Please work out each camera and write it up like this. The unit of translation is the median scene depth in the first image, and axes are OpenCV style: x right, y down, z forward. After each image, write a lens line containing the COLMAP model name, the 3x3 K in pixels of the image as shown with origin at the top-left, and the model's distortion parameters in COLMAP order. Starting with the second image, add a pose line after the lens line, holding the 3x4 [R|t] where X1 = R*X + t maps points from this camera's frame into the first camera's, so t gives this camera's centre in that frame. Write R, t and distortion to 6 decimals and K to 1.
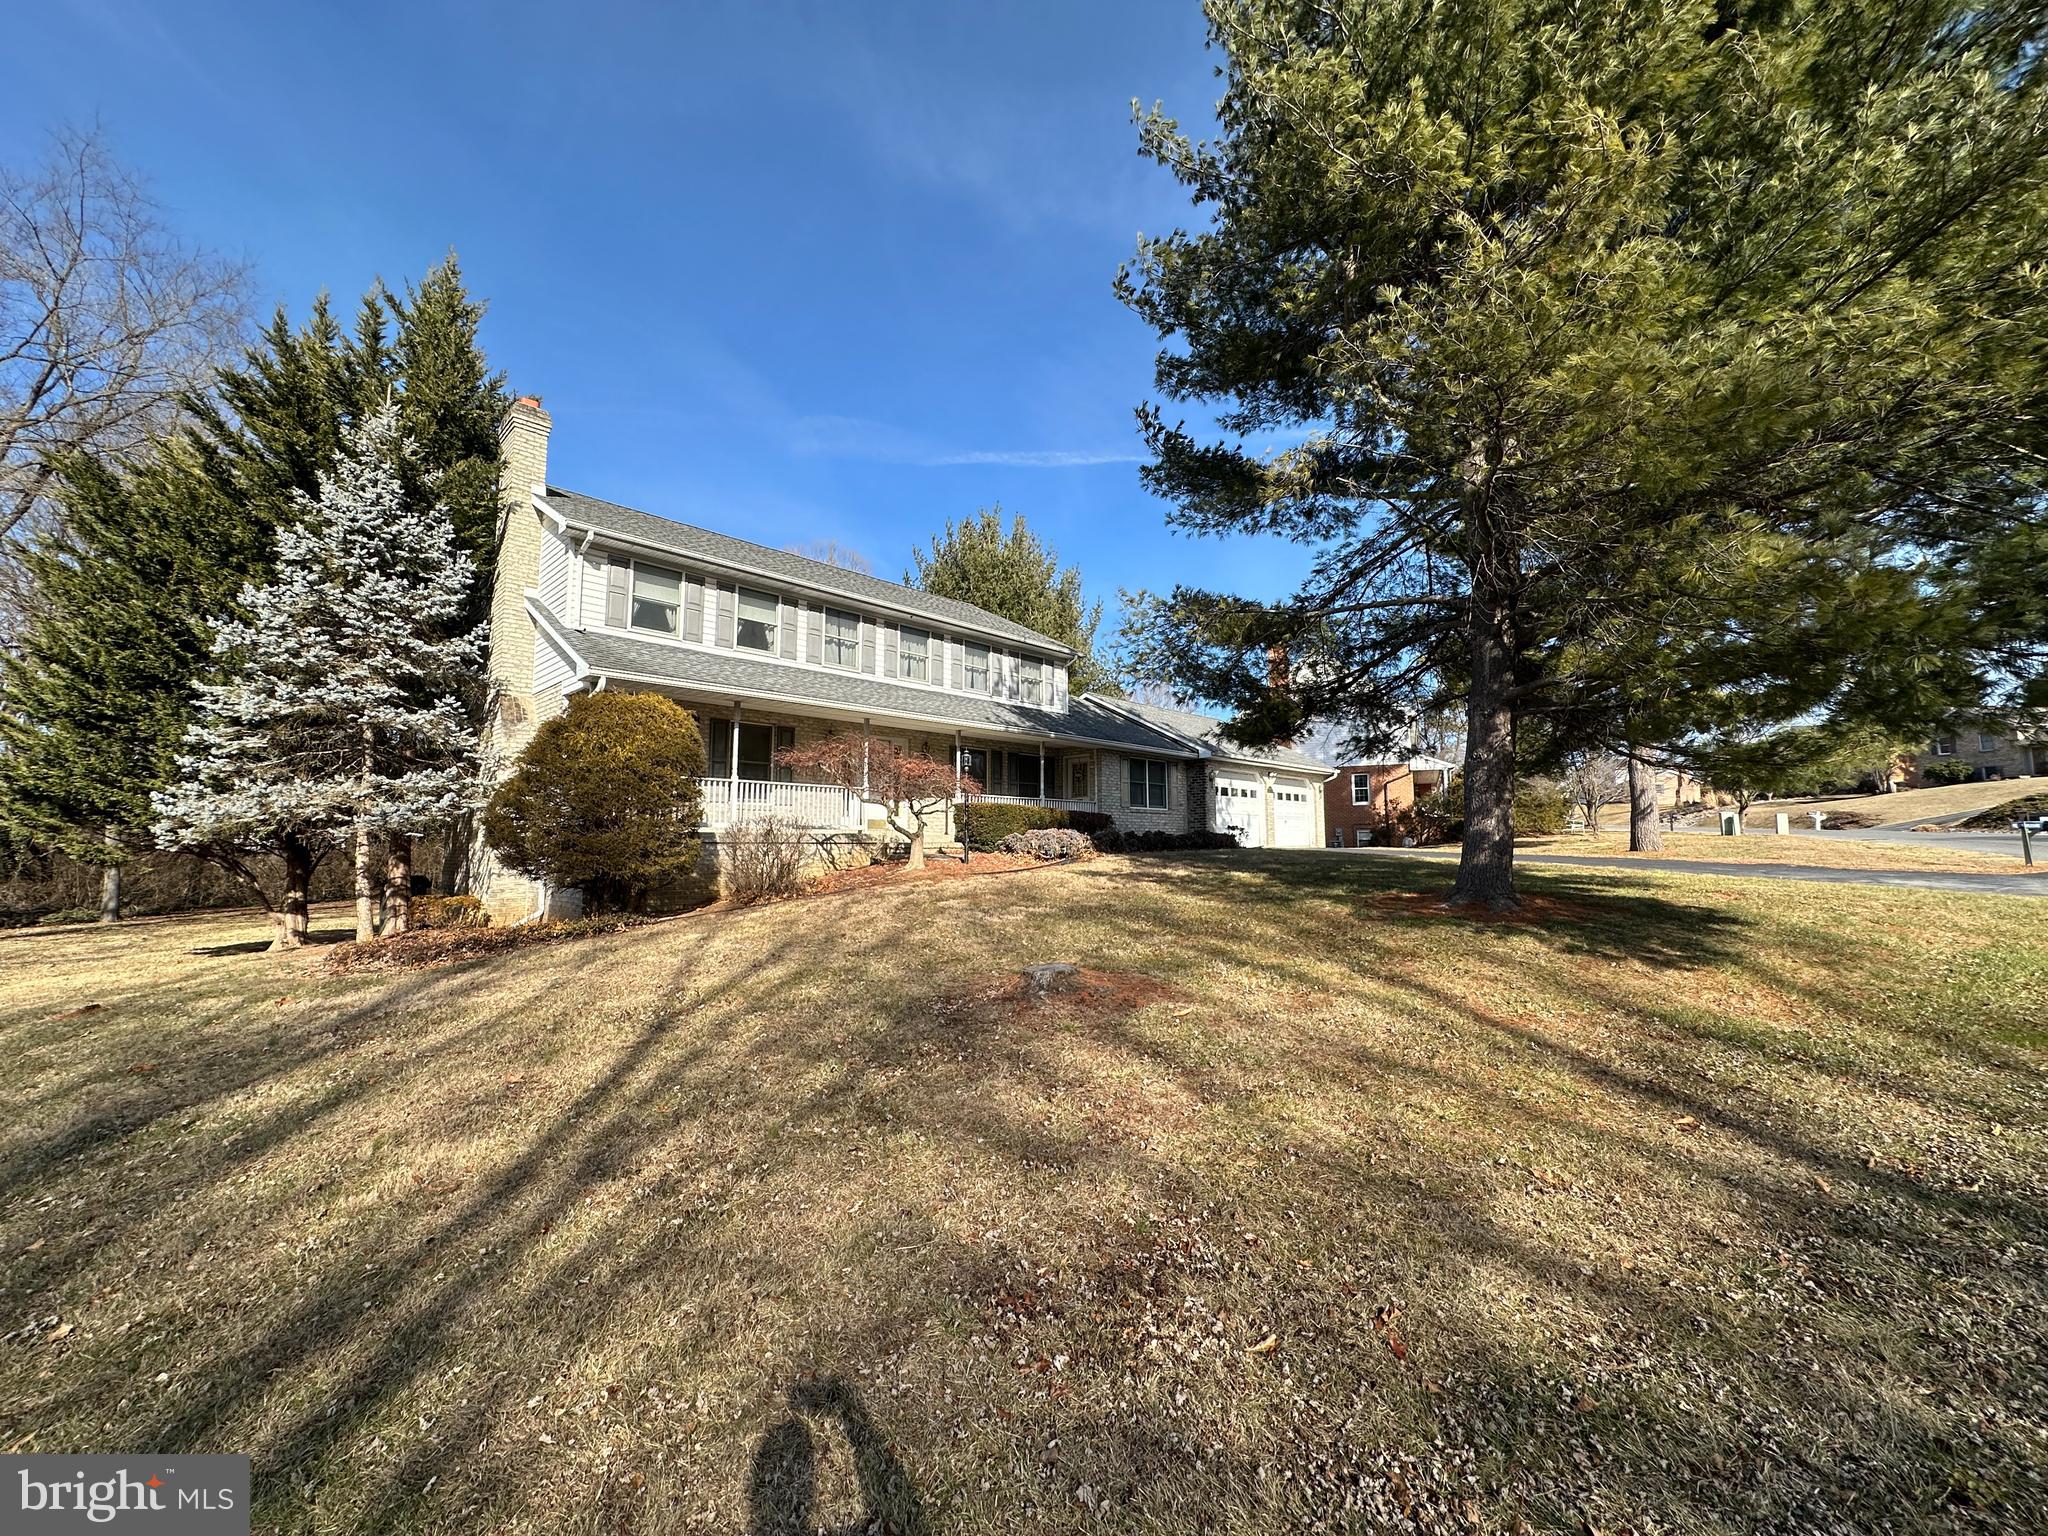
lens RADIAL K [[813.4, 0, 1024.7], [0, 813.4, 763.7], [0, 0, 1]] dist [-0.003452, 0.000846]
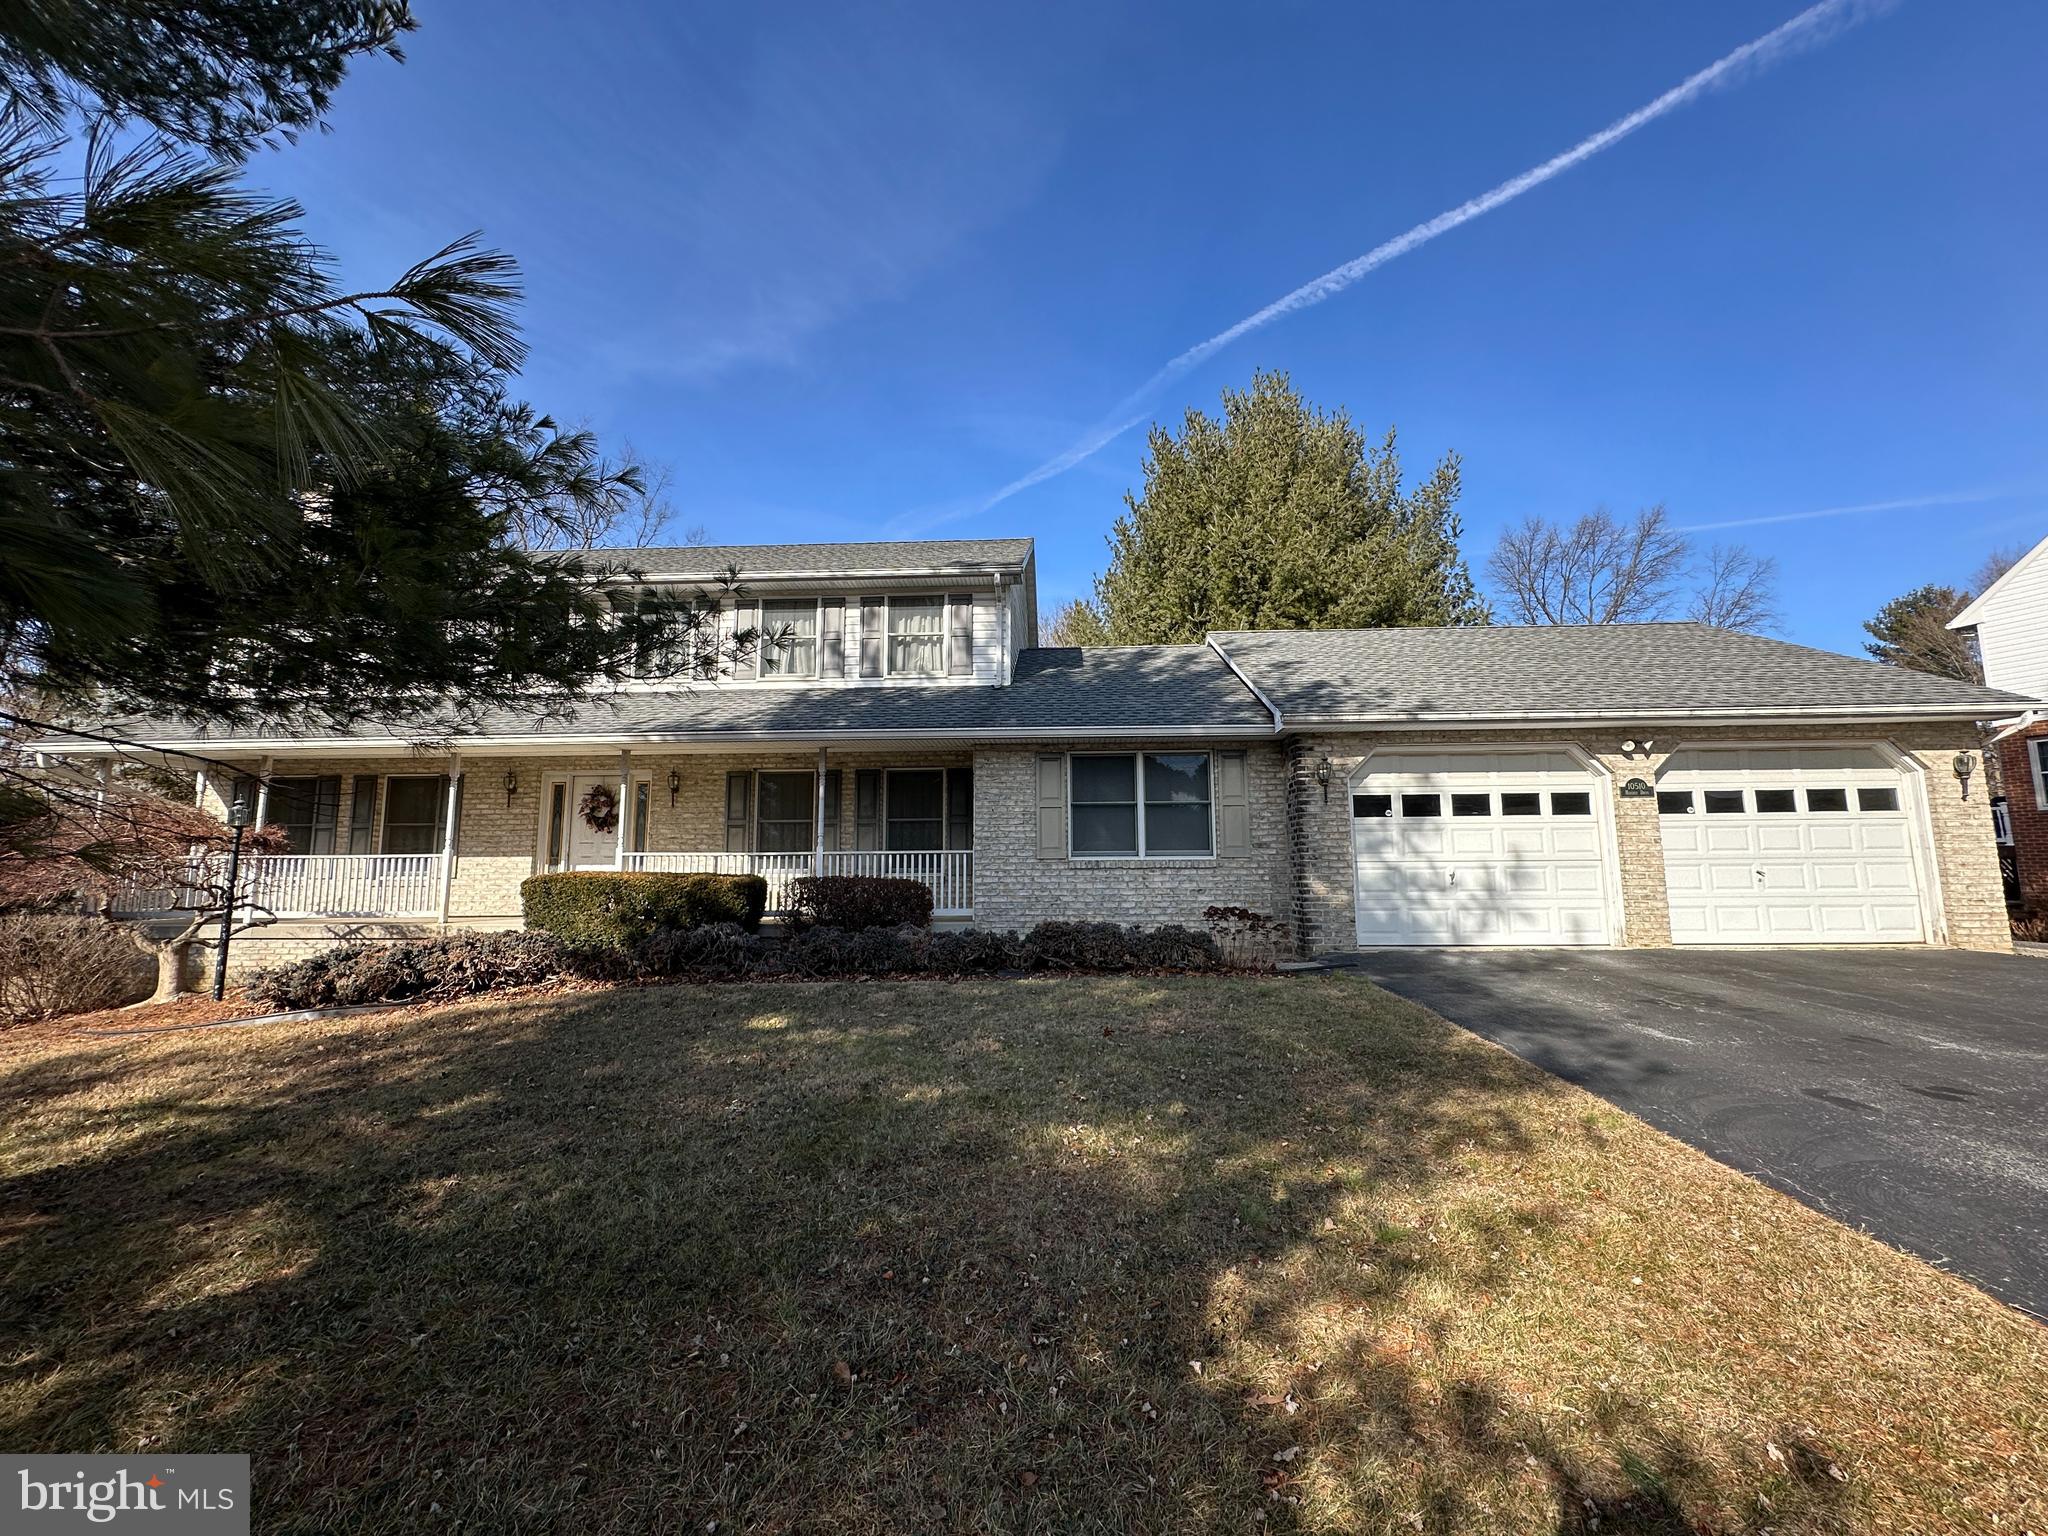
lens RADIAL K [[813.4, 0, 1024.7], [0, 813.4, 763.7], [0, 0, 1]] dist [-0.003452, 0.000846]
pose [[0.666123, -0.101391, -0.738918, 0.645191], [0.080243, 0.994709, -0.064151, 0.037449], [0.741512, -0.016560, 0.670735, 0.922040]]
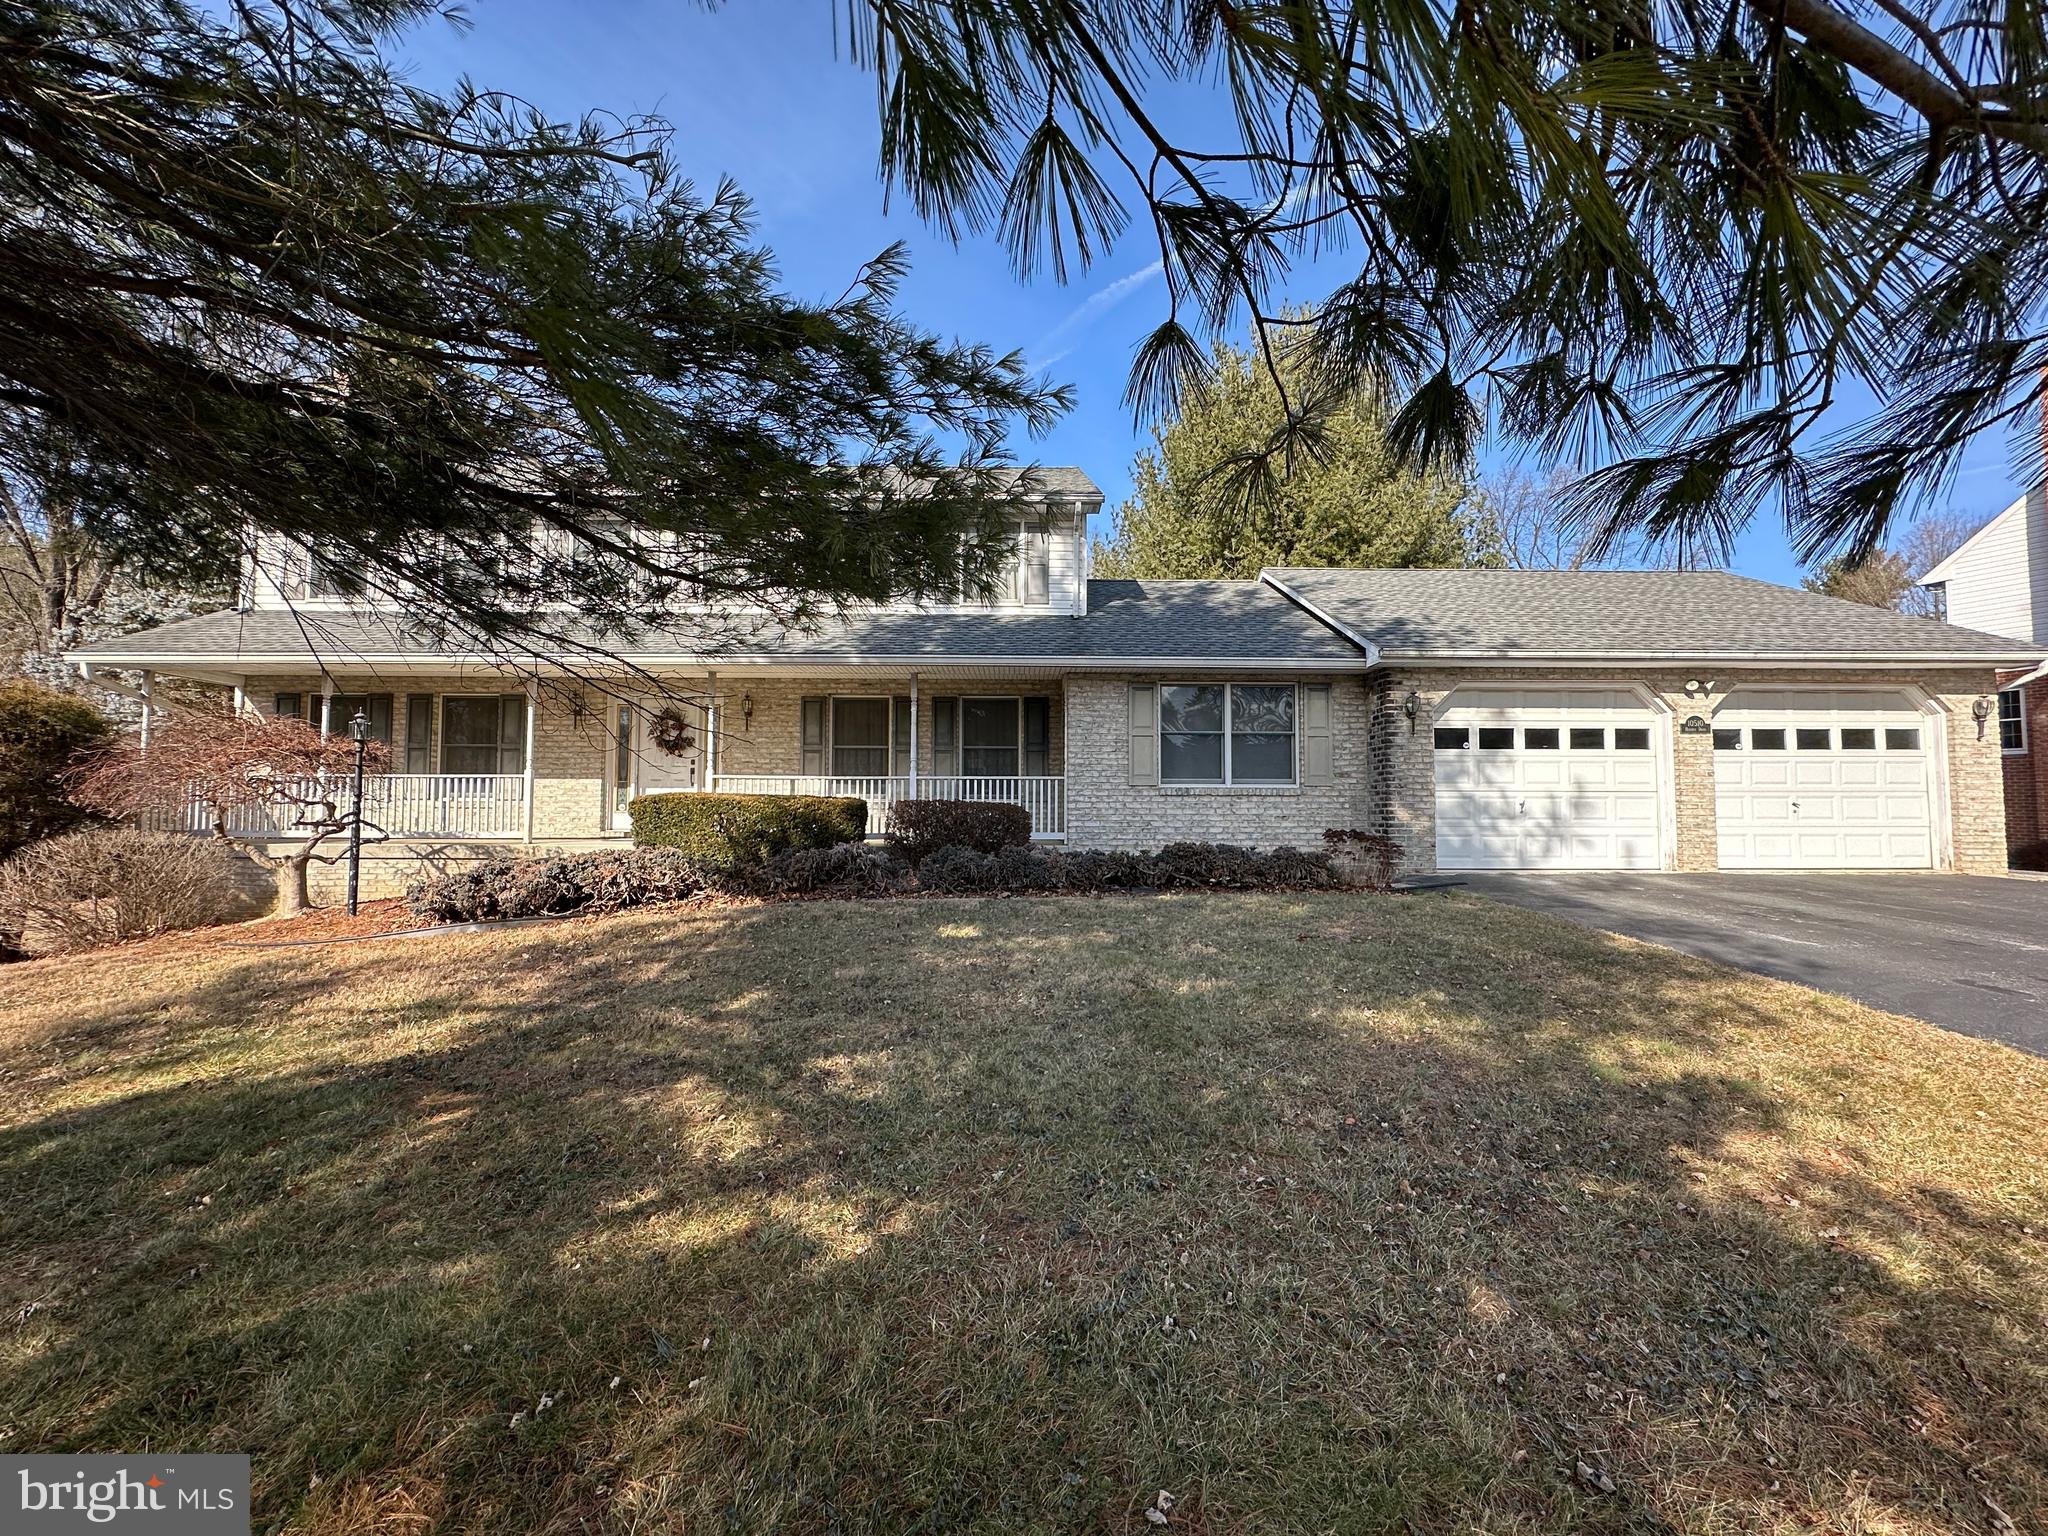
lens RADIAL K [[813.4, 0, 1024.7], [0, 813.4, 763.7], [0, 0, 1]] dist [-0.003452, 0.000846]
pose [[0.711394, -0.035548, -0.701894, 0.573686], [0.066693, 0.997628, 0.017070, 0.037218], [0.699622, -0.058955, 0.712077, 0.826674]]
